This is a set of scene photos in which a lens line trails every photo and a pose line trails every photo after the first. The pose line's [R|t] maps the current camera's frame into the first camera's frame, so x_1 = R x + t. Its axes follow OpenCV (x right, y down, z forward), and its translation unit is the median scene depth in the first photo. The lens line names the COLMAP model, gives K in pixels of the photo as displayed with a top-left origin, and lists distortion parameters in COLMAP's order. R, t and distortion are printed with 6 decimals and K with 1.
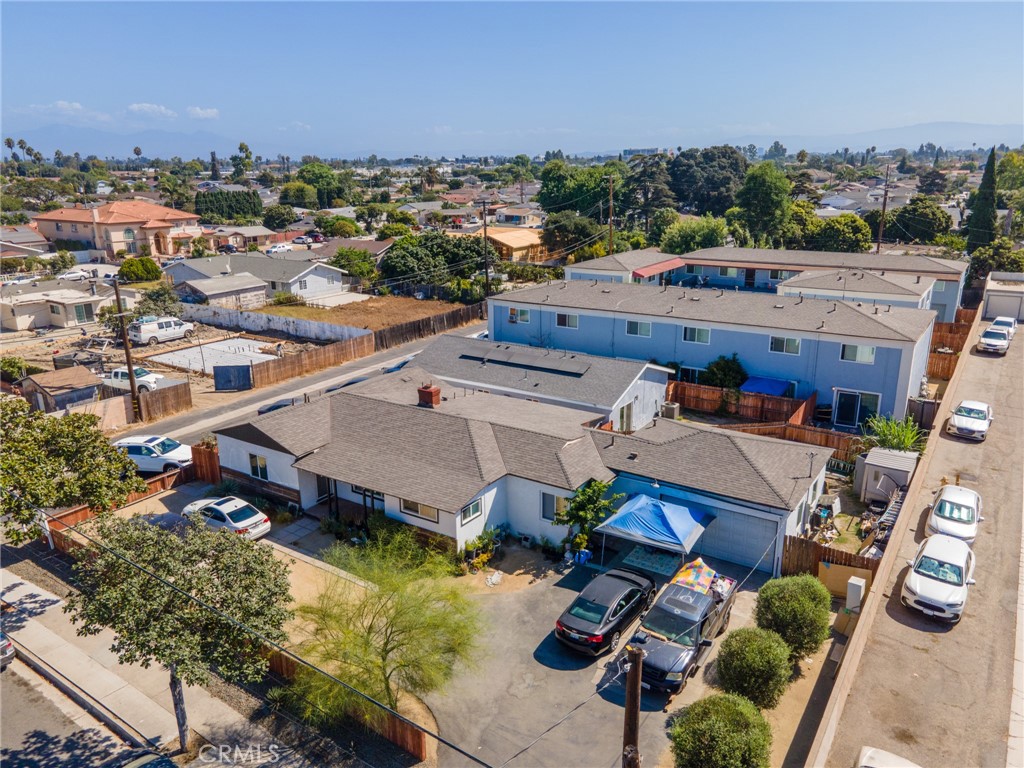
lens RADIAL K [[719.0, 0, 512.0], [0, 719.0, 384.0], [0, 0, 1]] dist [0.006198, 0.064136]
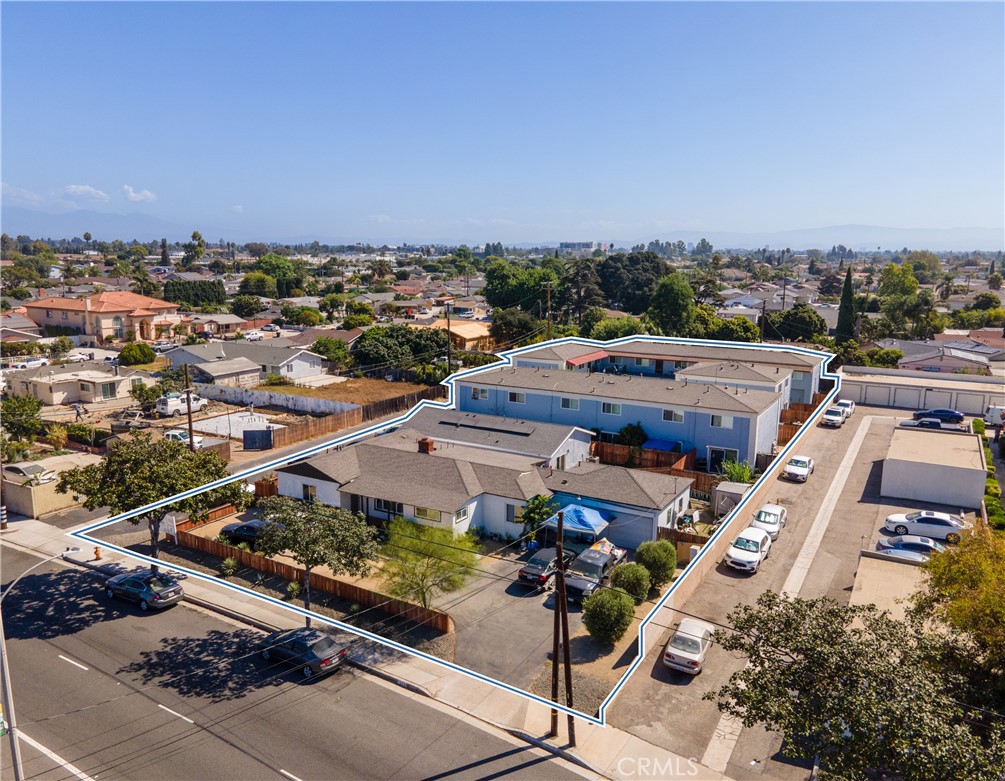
lens RADIAL K [[711.6, 0, 502.5], [0, 711.6, 390.5], [0, 0, 1]] dist [0.030617, 0.000145]
pose [[0.997453, 0.009409, 0.070704, -0.032863], [-0.001708, 0.994127, -0.108202, 0.031484], [-0.071307, 0.107805, 0.991611, -0.232243]]
